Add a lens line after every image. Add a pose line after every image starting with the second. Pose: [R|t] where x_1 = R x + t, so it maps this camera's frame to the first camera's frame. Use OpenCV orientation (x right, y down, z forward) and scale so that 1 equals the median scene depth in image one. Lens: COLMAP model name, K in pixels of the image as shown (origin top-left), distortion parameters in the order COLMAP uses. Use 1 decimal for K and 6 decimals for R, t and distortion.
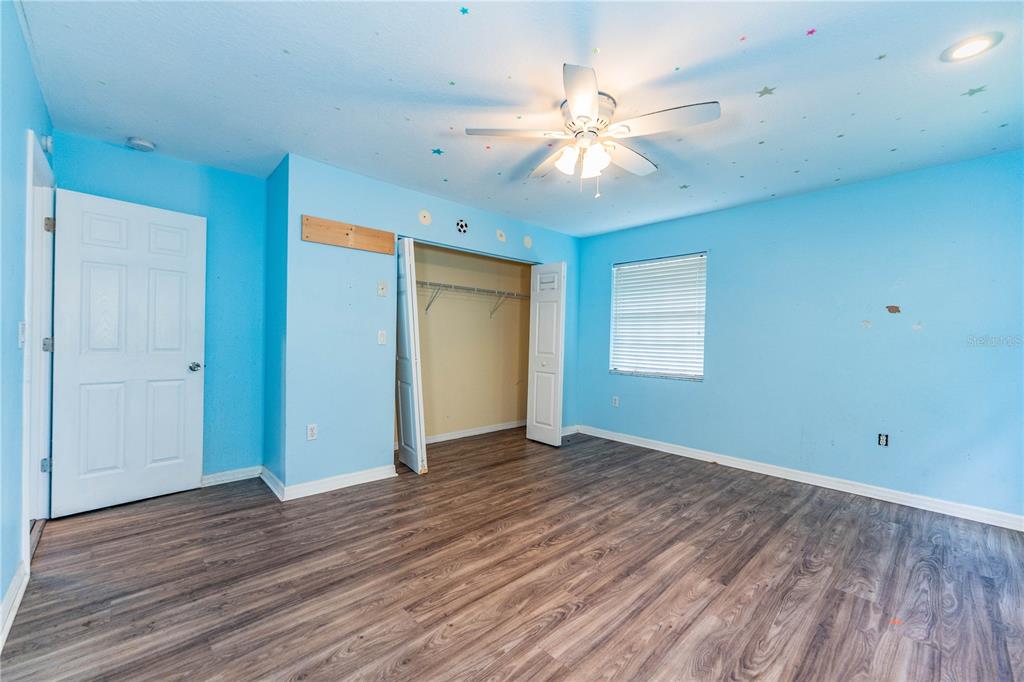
lens RADIAL K [[409.4, 0, 513.1], [0, 409.4, 340.7], [0, 0, 1]] dist [0.003737, 0.000695]
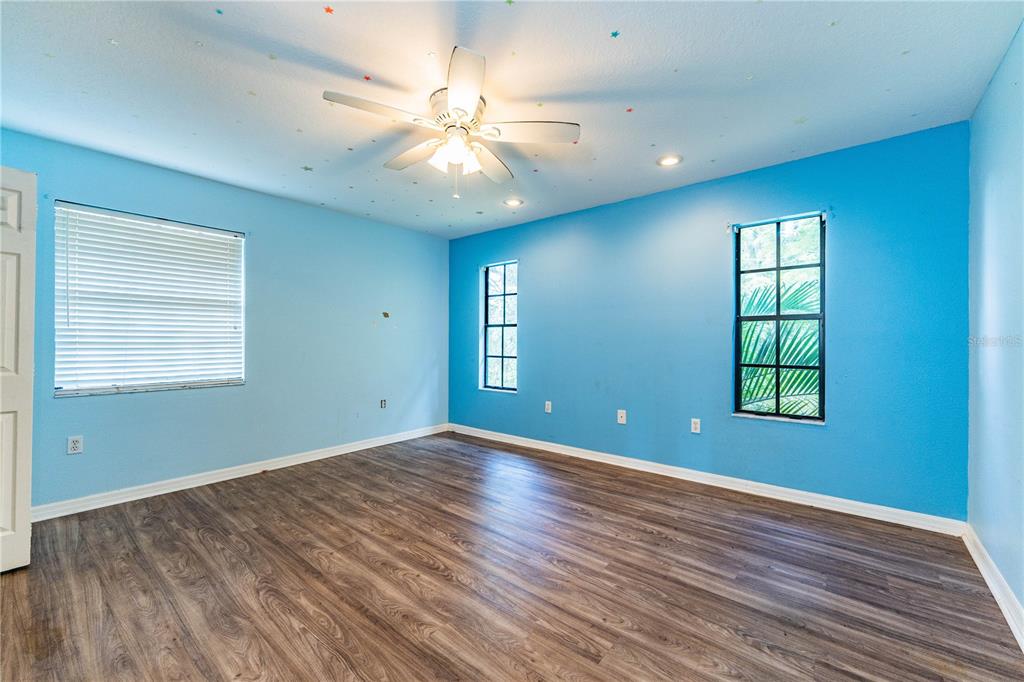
lens RADIAL K [[409.4, 0, 513.1], [0, 409.4, 339.9], [0, 0, 1]] dist [0.003737, 0.000695]
pose [[-0.121023, -0.017164, 0.992501, -0.655344], [-0.001124, 0.999852, 0.017154, -0.012980], [-0.992649, 0.000960, -0.121024, 0.783521]]
